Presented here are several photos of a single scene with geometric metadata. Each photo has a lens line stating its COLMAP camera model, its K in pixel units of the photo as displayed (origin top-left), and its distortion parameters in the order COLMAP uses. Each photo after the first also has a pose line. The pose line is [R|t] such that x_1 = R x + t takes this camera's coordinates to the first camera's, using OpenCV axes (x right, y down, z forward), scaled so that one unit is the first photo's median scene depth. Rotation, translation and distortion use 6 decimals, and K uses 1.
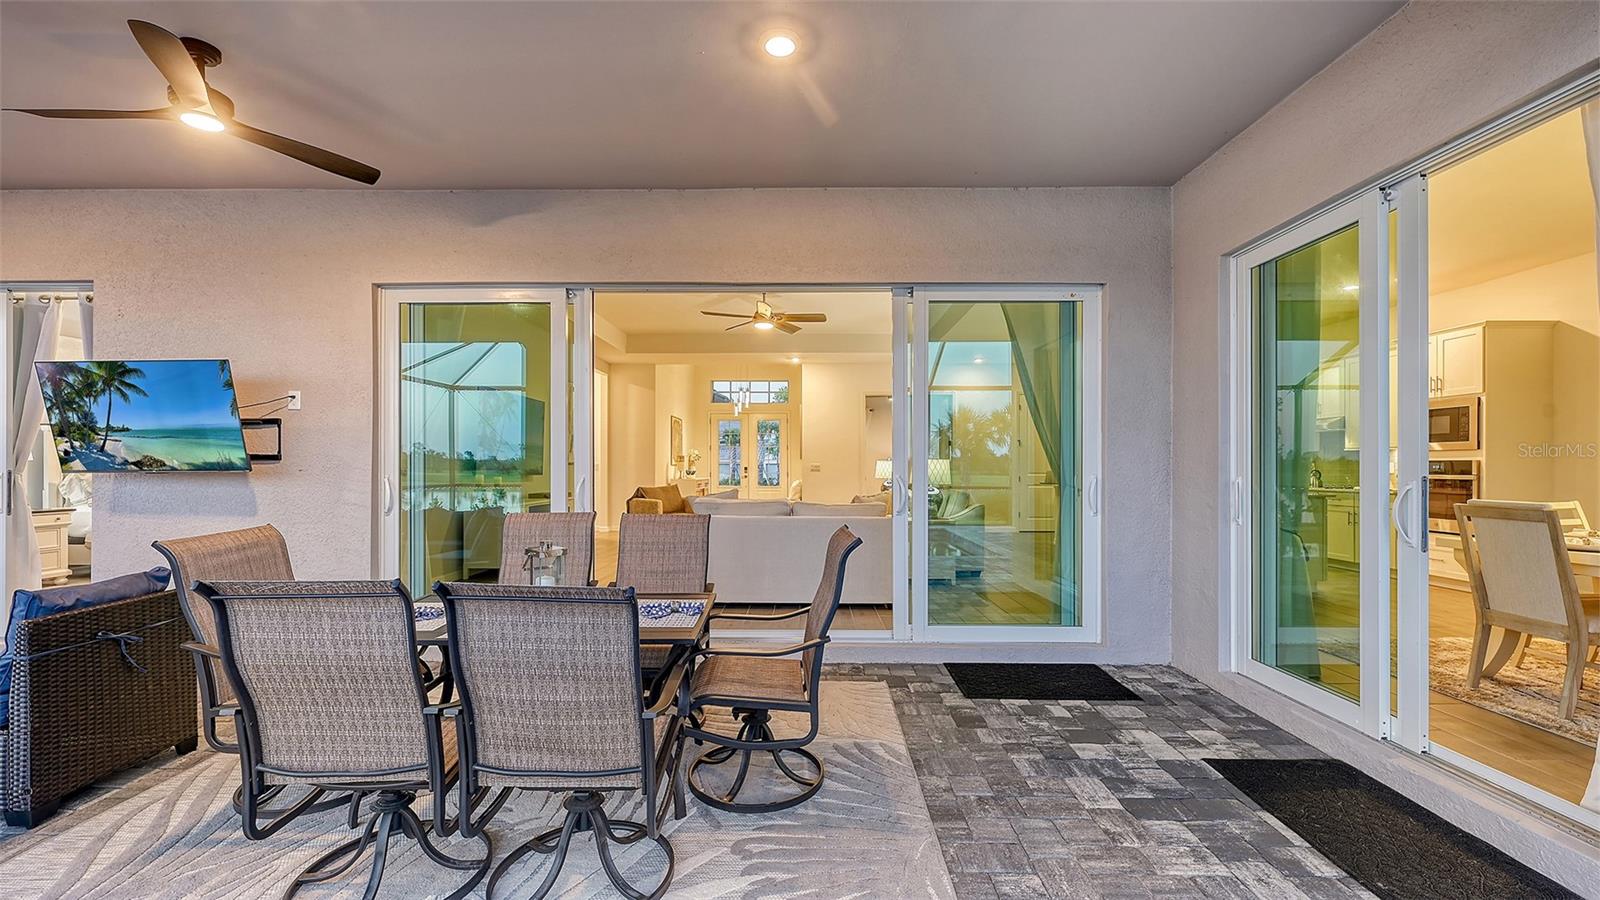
lens RADIAL K [[642.8, 0, 809.3], [0, 642.8, 470.2], [0, 0, 1]] dist [0.000273, 0.000273]
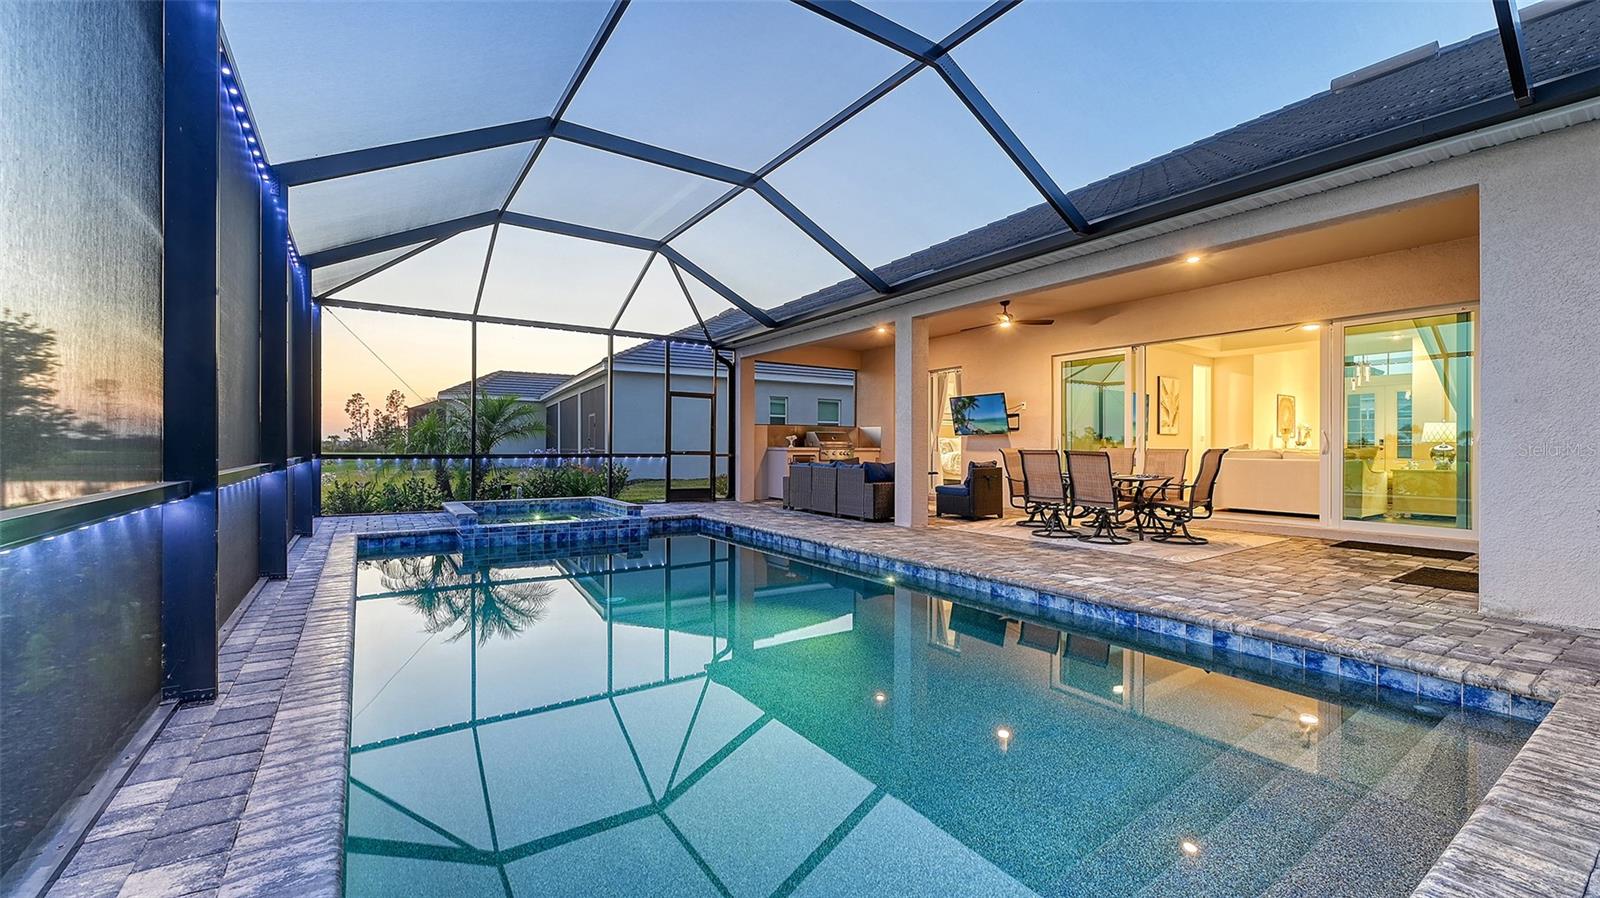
lens RADIAL K [[638.8, 0, 802.7], [0, 638.8, 455.7], [0, 0, 1]] dist [-0.001253, -0.000007]
pose [[0.570487, 0.011926, -0.821220, 0.812720], [-0.007239, 0.999929, 0.009492, 0.072789], [0.821275, 0.000529, 0.570533, -1.212377]]
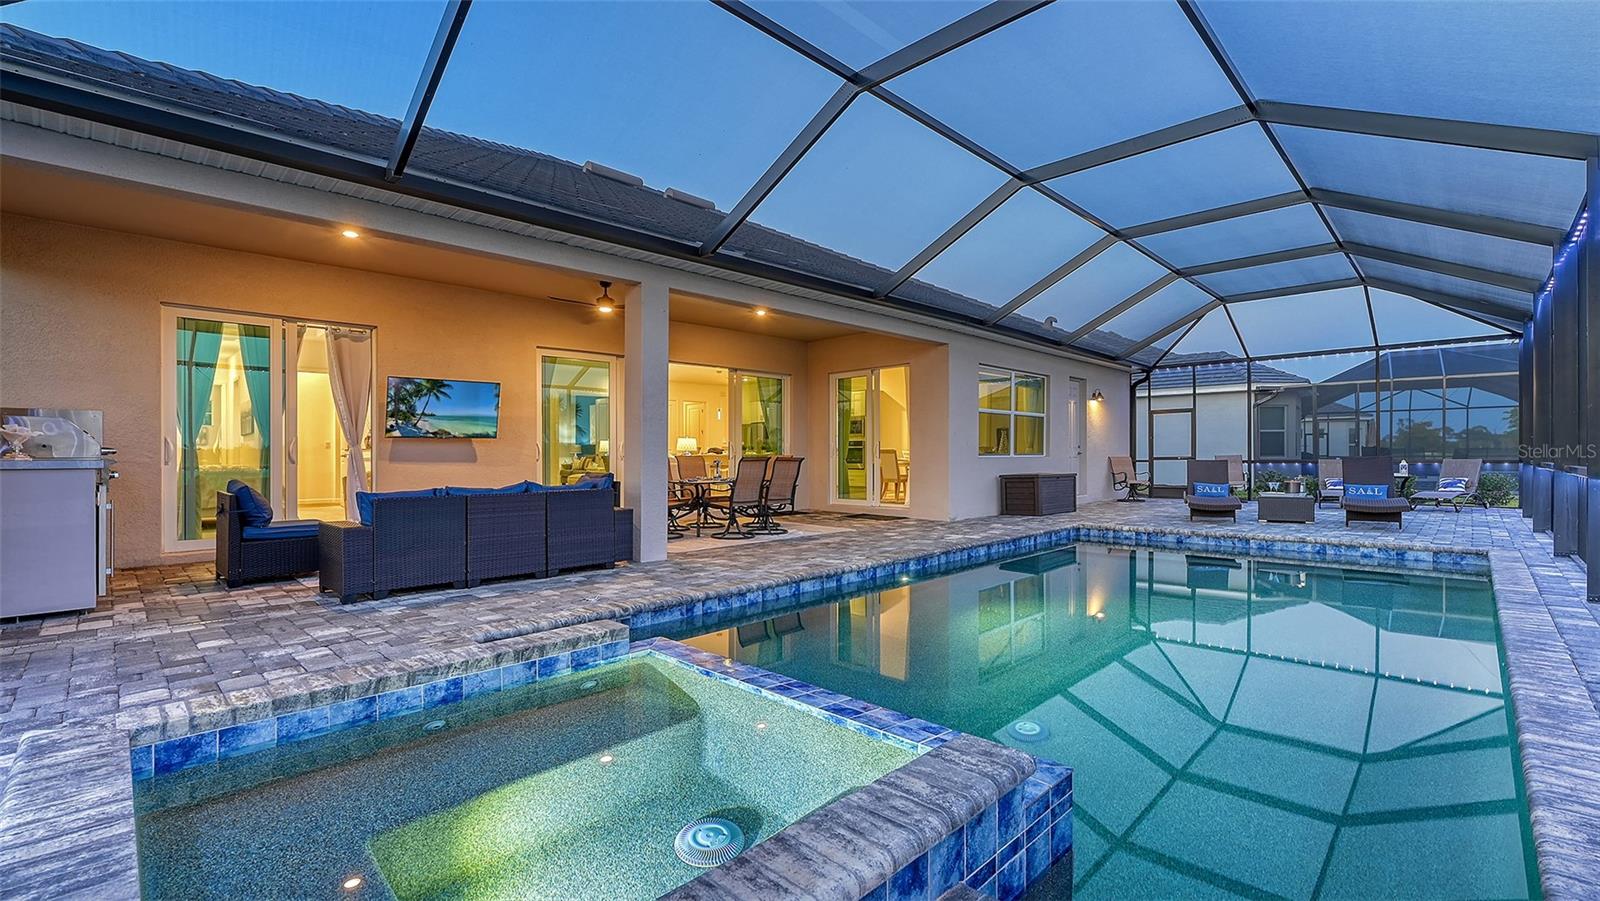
lens RADIAL K [[697.4, 0, 800.9], [0, 697.4, 467.7], [0, 0, 1]] dist [0.000897, -0.000729]
pose [[0.695283, -0.018875, 0.718489, -1.781688], [0.010811, 0.999817, 0.015804, 0.069984], [-0.718655, -0.003220, 0.695359, -1.193317]]
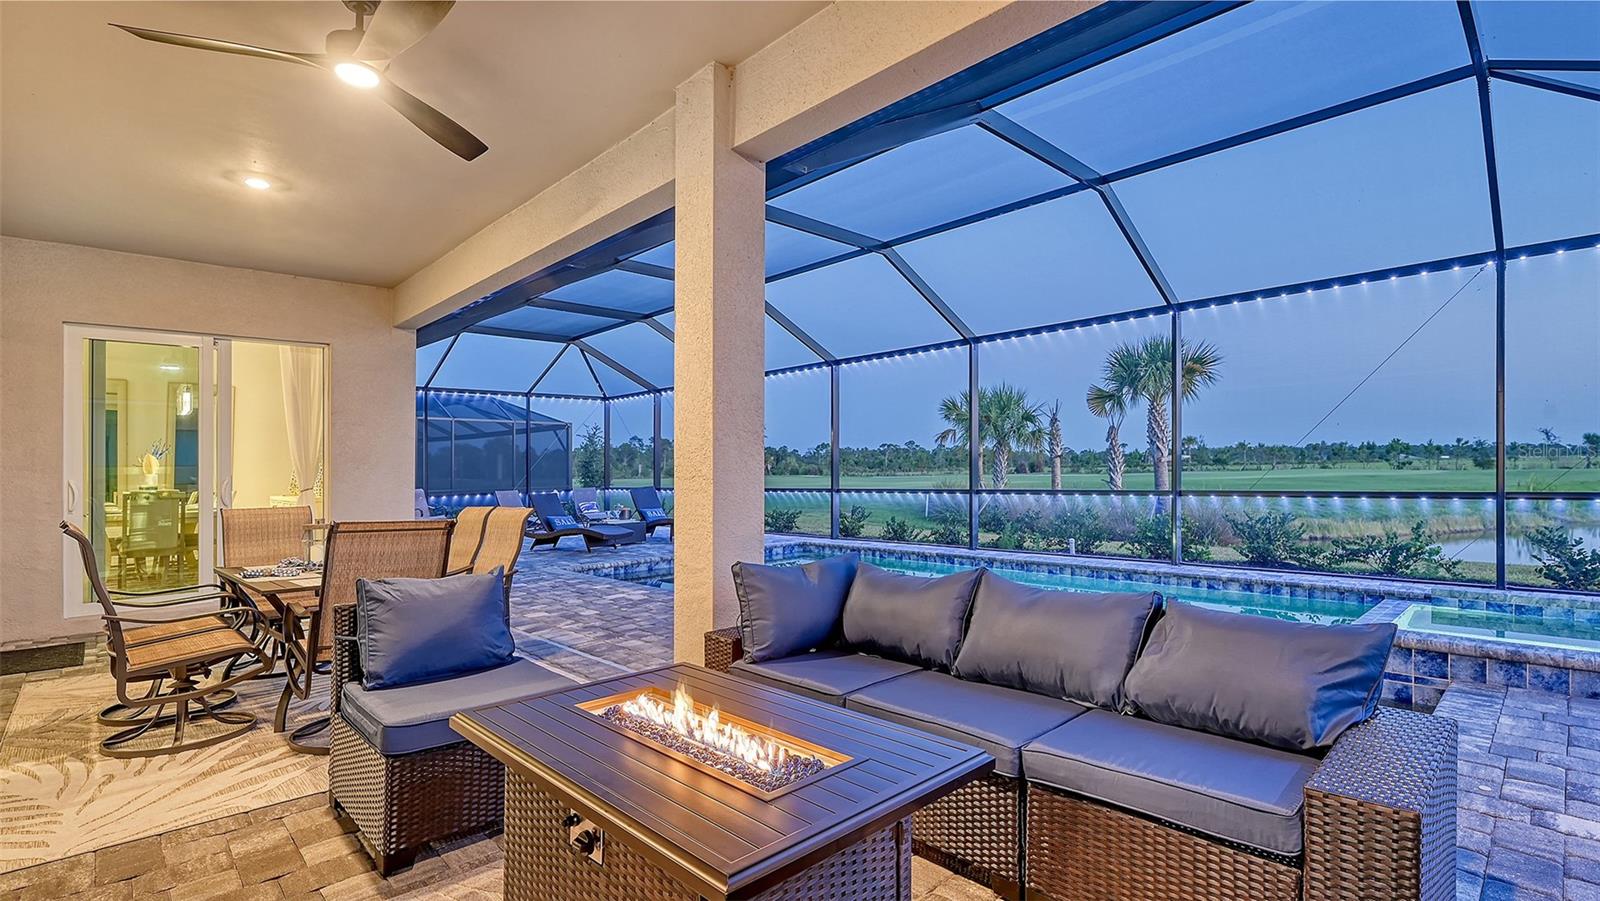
lens RADIAL K [[735.7, 0, 812.1], [0, 735.7, 470.1], [0, 0, 1]] dist [0.004237, 0.000614]
pose [[-0.699414, 0.011943, 0.714617, -1.511208], [0.022665, 0.999728, 0.005475, 0.014999], [-0.714357, 0.020026, -0.699495, 0.888374]]
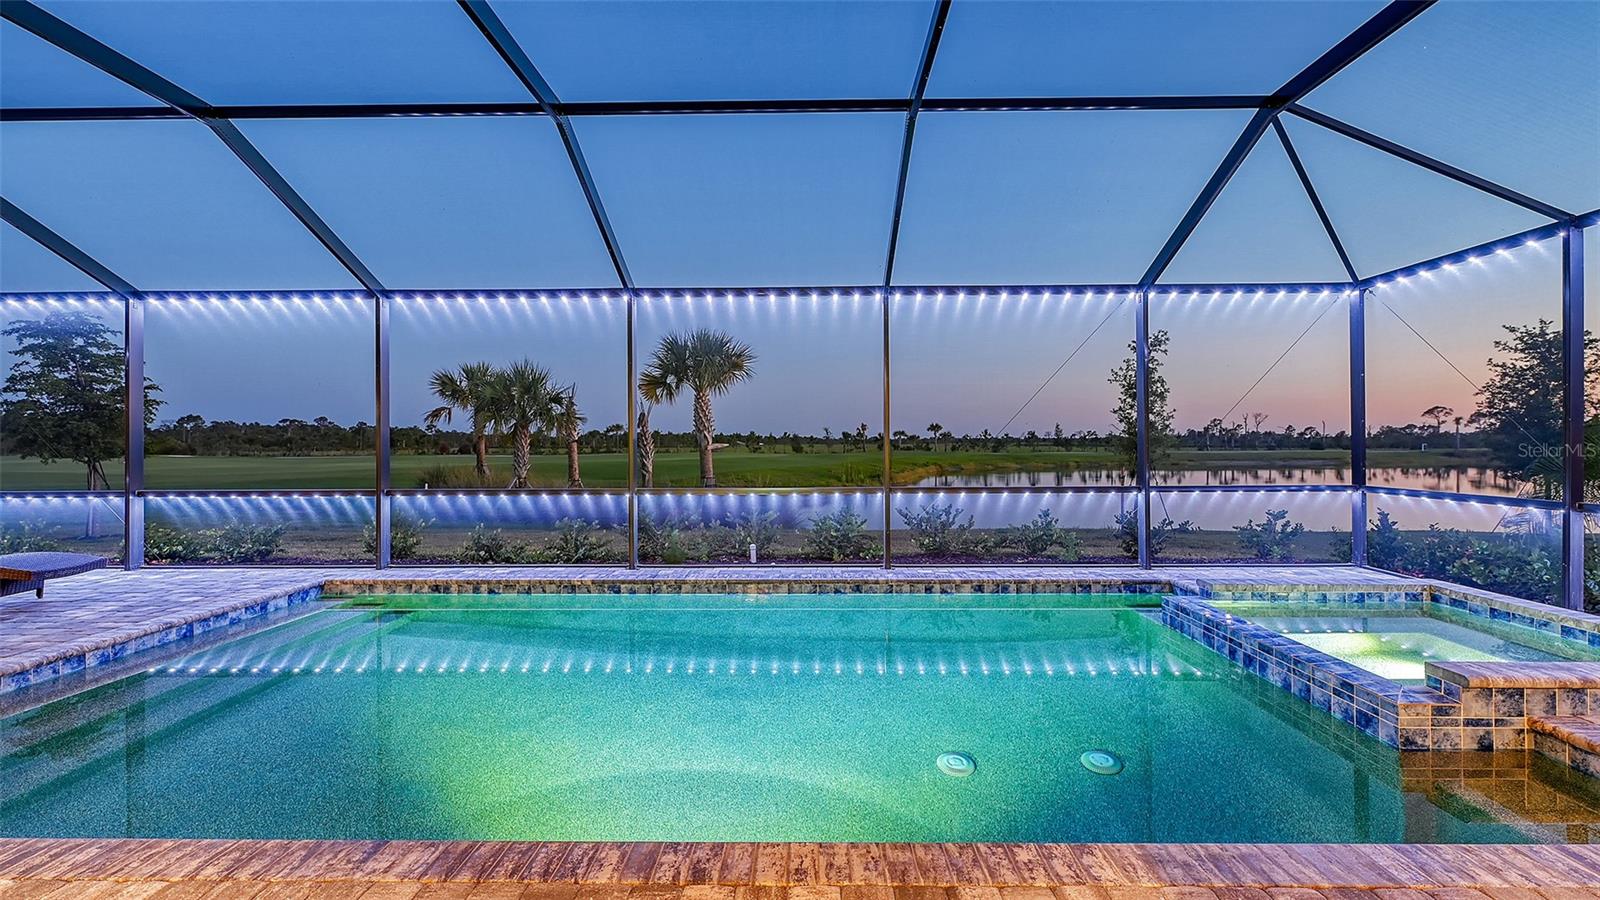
lens RADIAL K [[640.1, 0, 804.2], [0, 640.1, 439.9], [0, 0, 1]] dist [0.000808, 0.000108]
pose [[-0.999919, 0.003213, 0.012277, -0.524622], [0.003207, 0.999995, -0.000486, -0.020128], [-0.012279, -0.000447, -0.999925, 0.382451]]
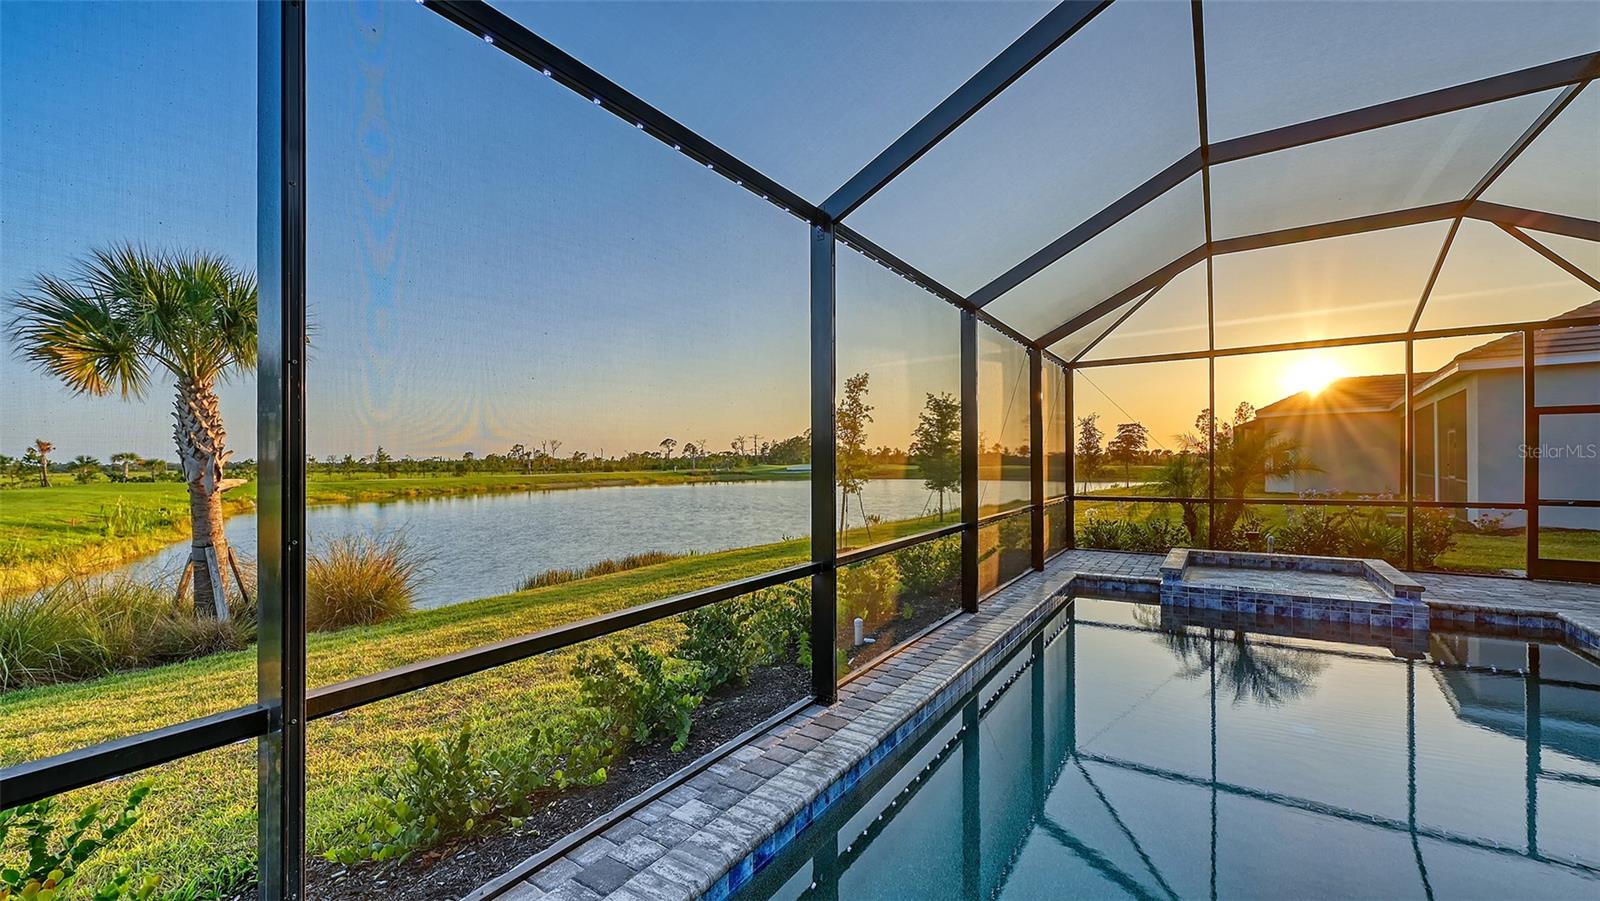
lens RADIAL K [[642.8, 0, 809.3], [0, 642.8, 470.7], [0, 0, 1]] dist [0.000273, 0.000273]
pose [[-0.535381, 0.016762, -0.844445, 0.806647], [0.007352, 0.999858, 0.015185, -0.046306], [0.844579, 0.001922, -0.535428, -0.837021]]
